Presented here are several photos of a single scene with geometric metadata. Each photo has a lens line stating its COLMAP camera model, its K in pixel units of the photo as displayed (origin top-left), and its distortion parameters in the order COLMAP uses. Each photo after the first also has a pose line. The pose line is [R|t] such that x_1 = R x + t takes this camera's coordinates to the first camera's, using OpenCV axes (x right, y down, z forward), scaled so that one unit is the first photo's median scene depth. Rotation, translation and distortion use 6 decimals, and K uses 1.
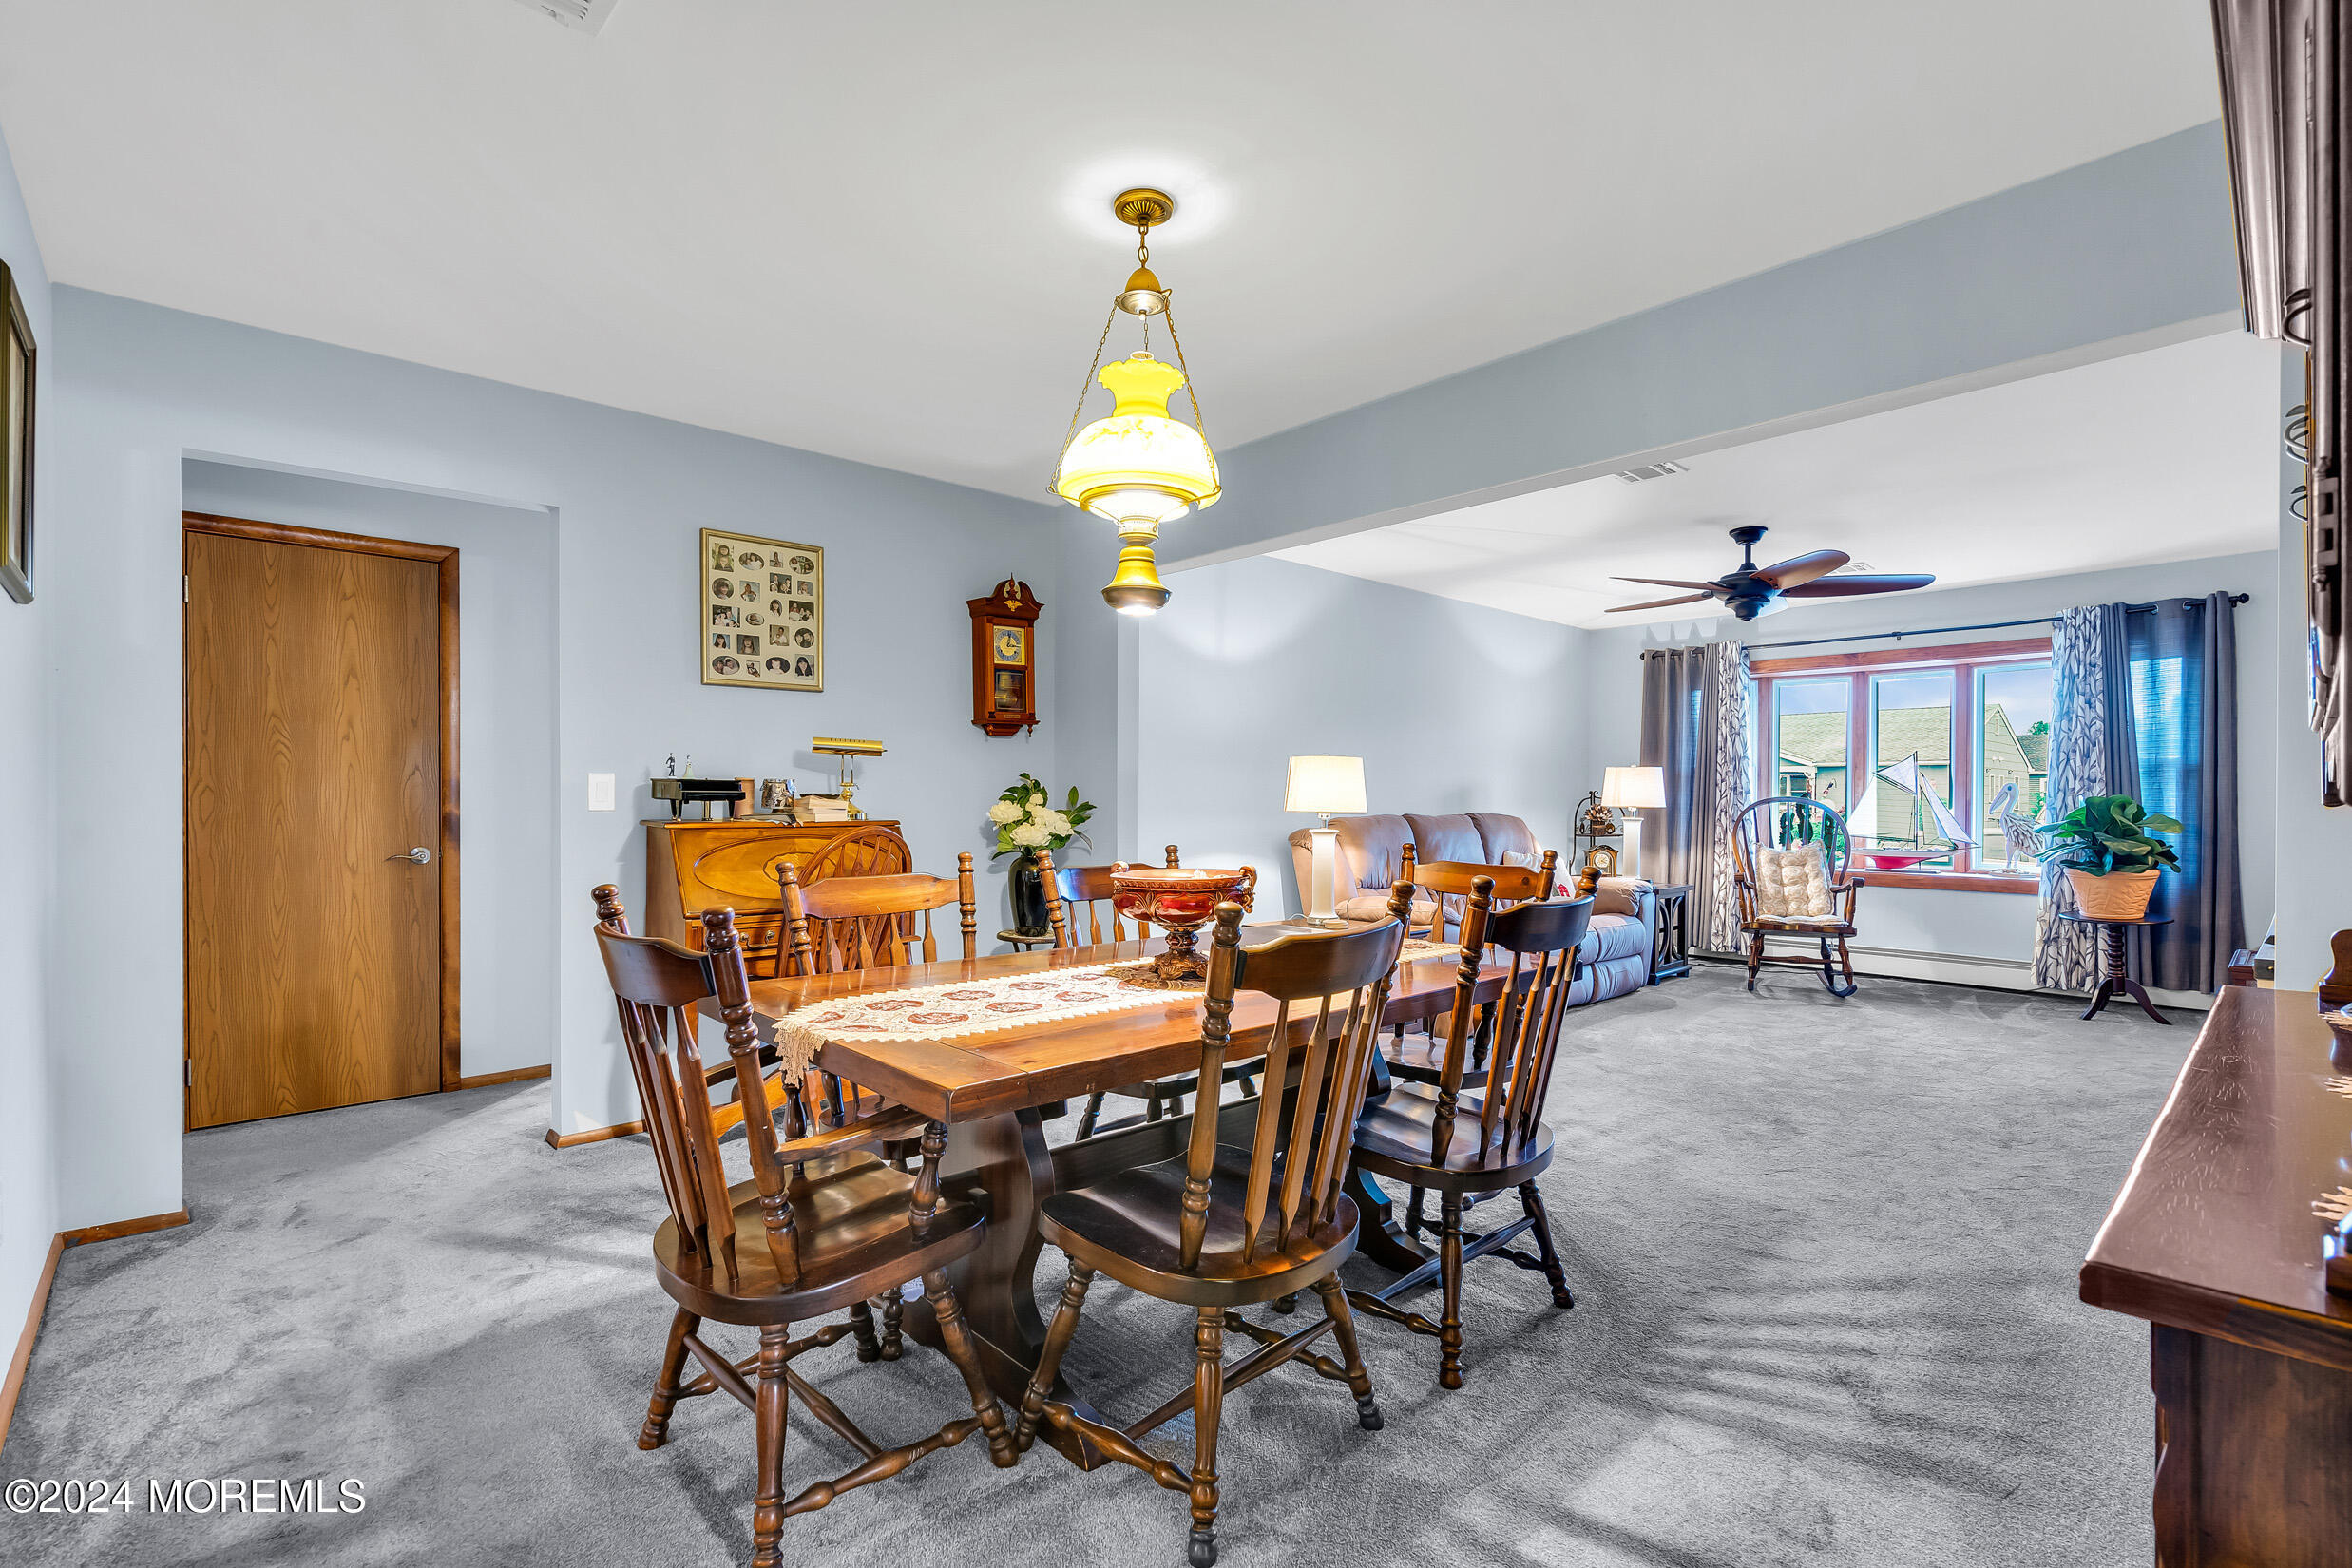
lens RADIAL K [[1058.9, 0, 1180.8], [0, 1058.9, 807.3], [0, 0, 1]] dist [-0.001742, 0.000385]
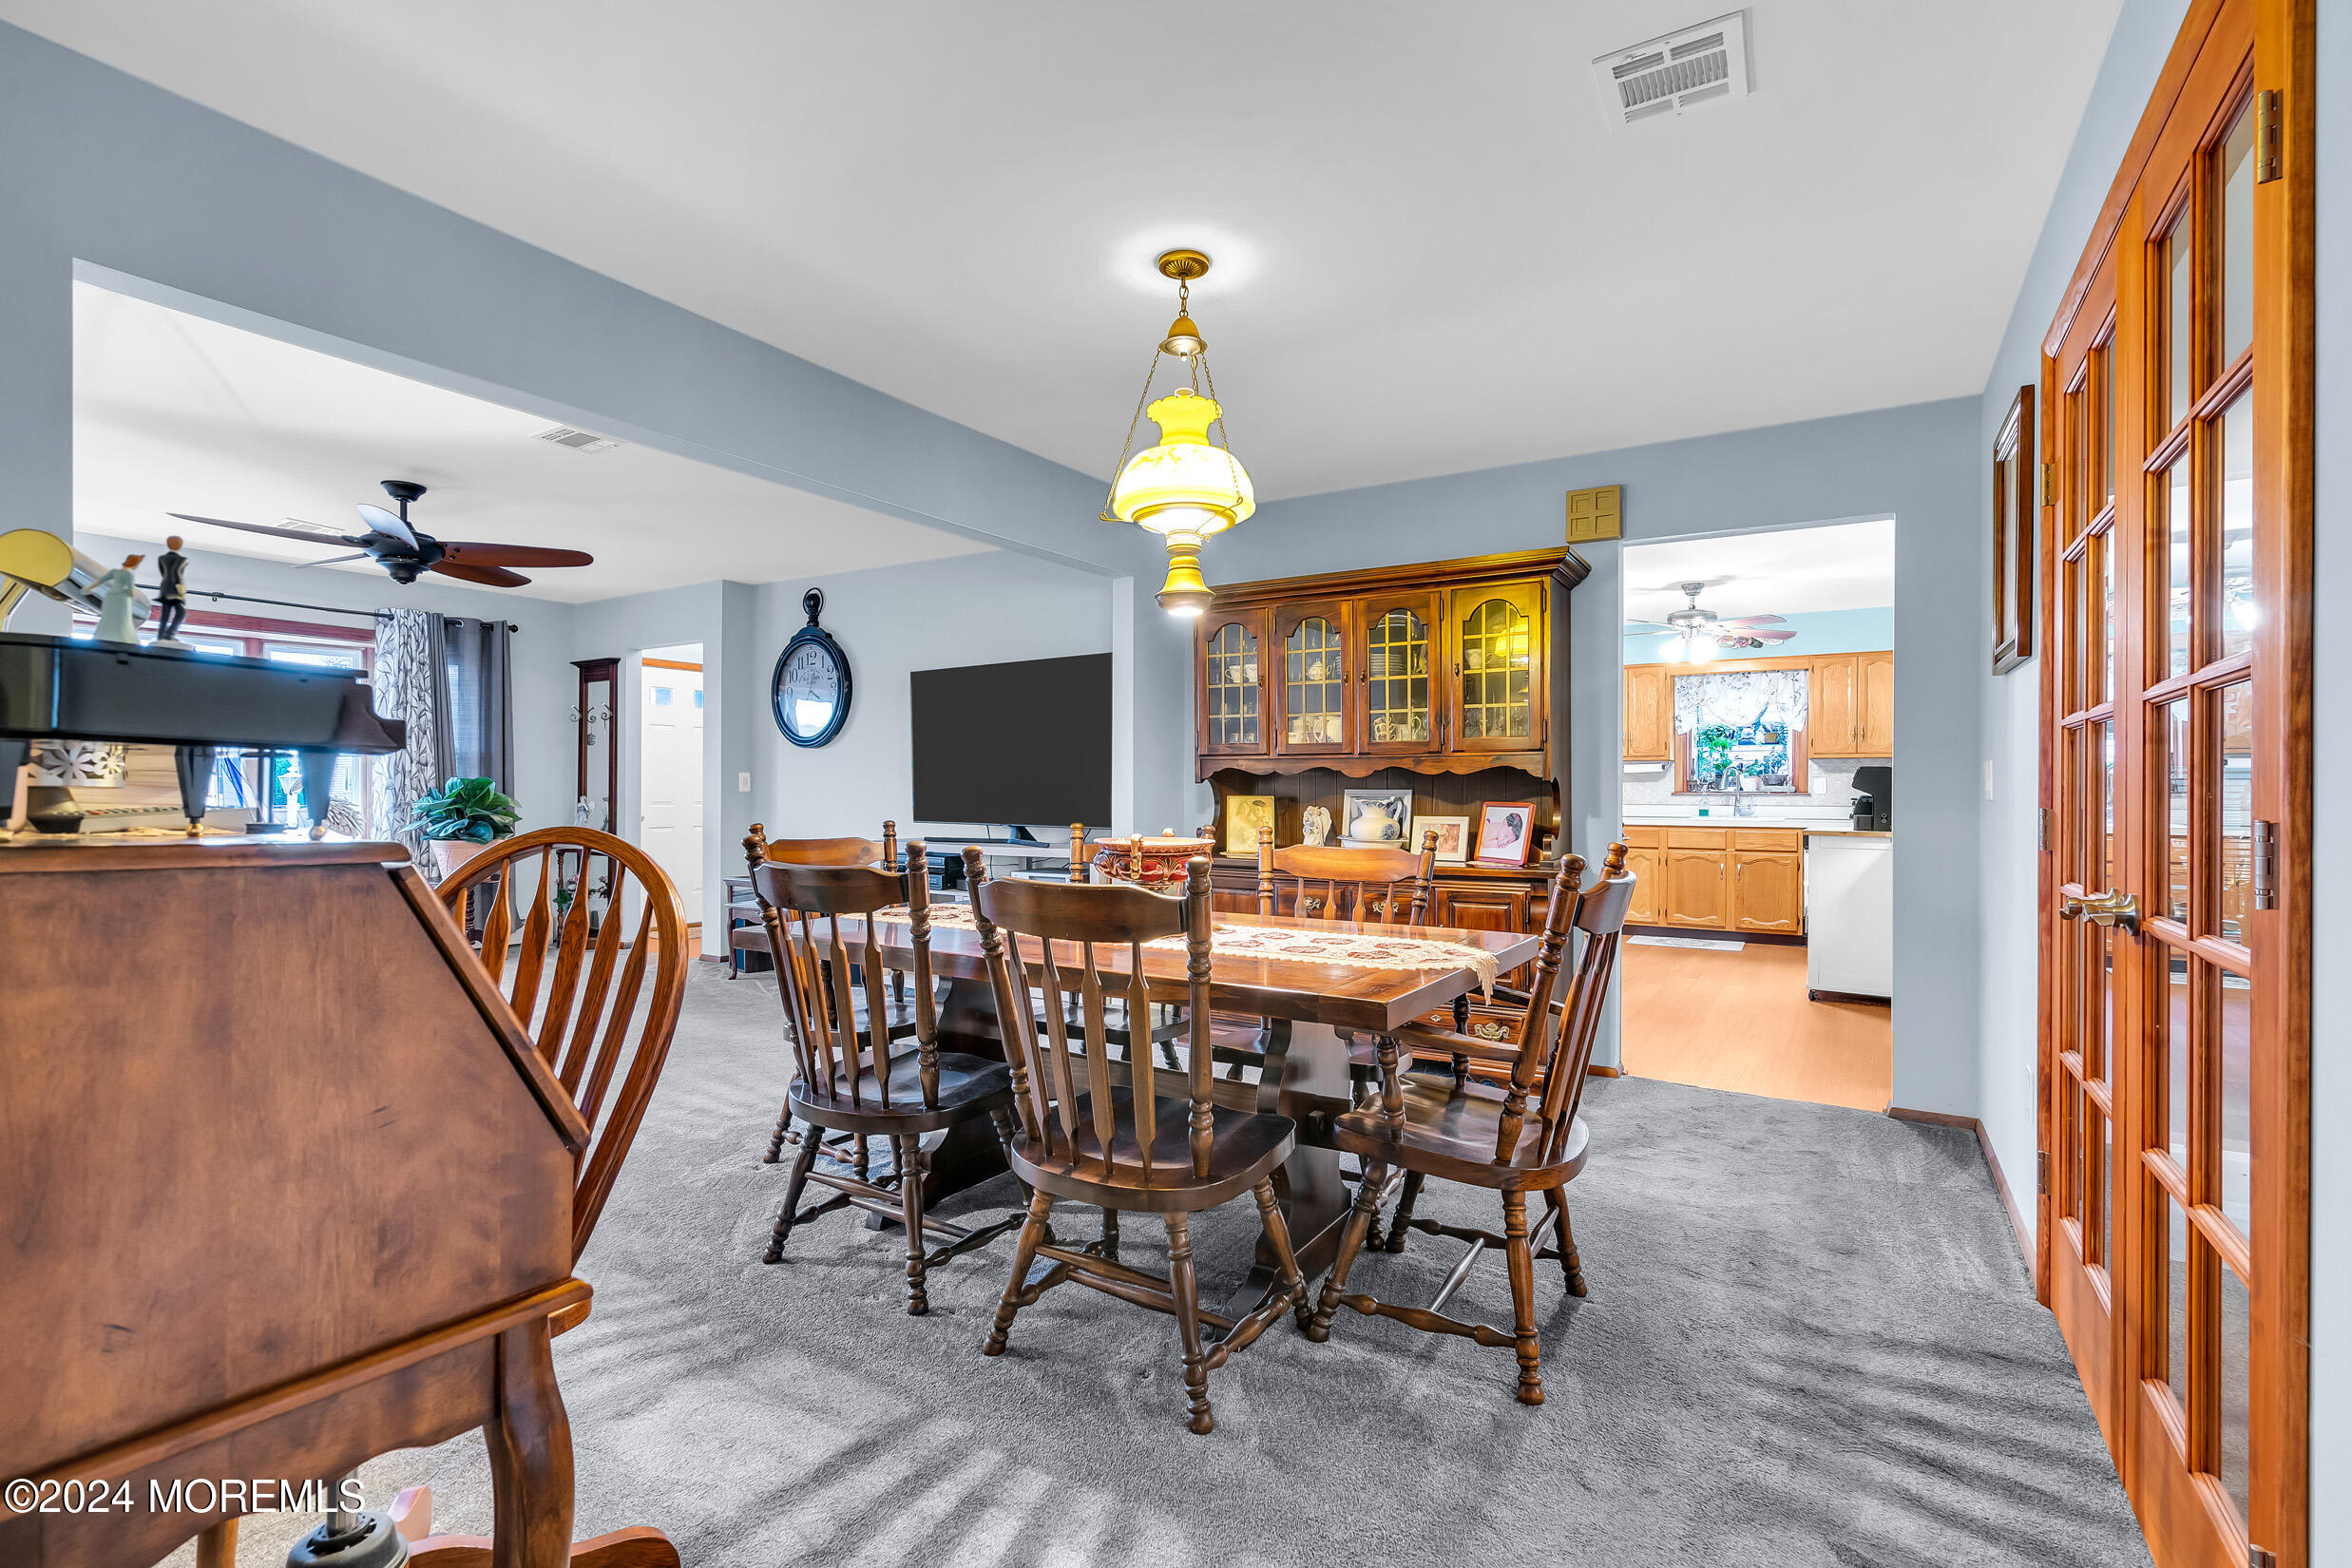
lens RADIAL K [[1057.3, 0, 1176.2], [0, 1057.3, 798.9], [0, 0, 1]] dist [-0.003823, 0.001370]
pose [[-0.258644, -0.011938, 0.965899, -0.466259], [0.006611, 0.999878, 0.014128, 0.001524], [-0.965950, 0.010039, -0.258534, 0.527518]]
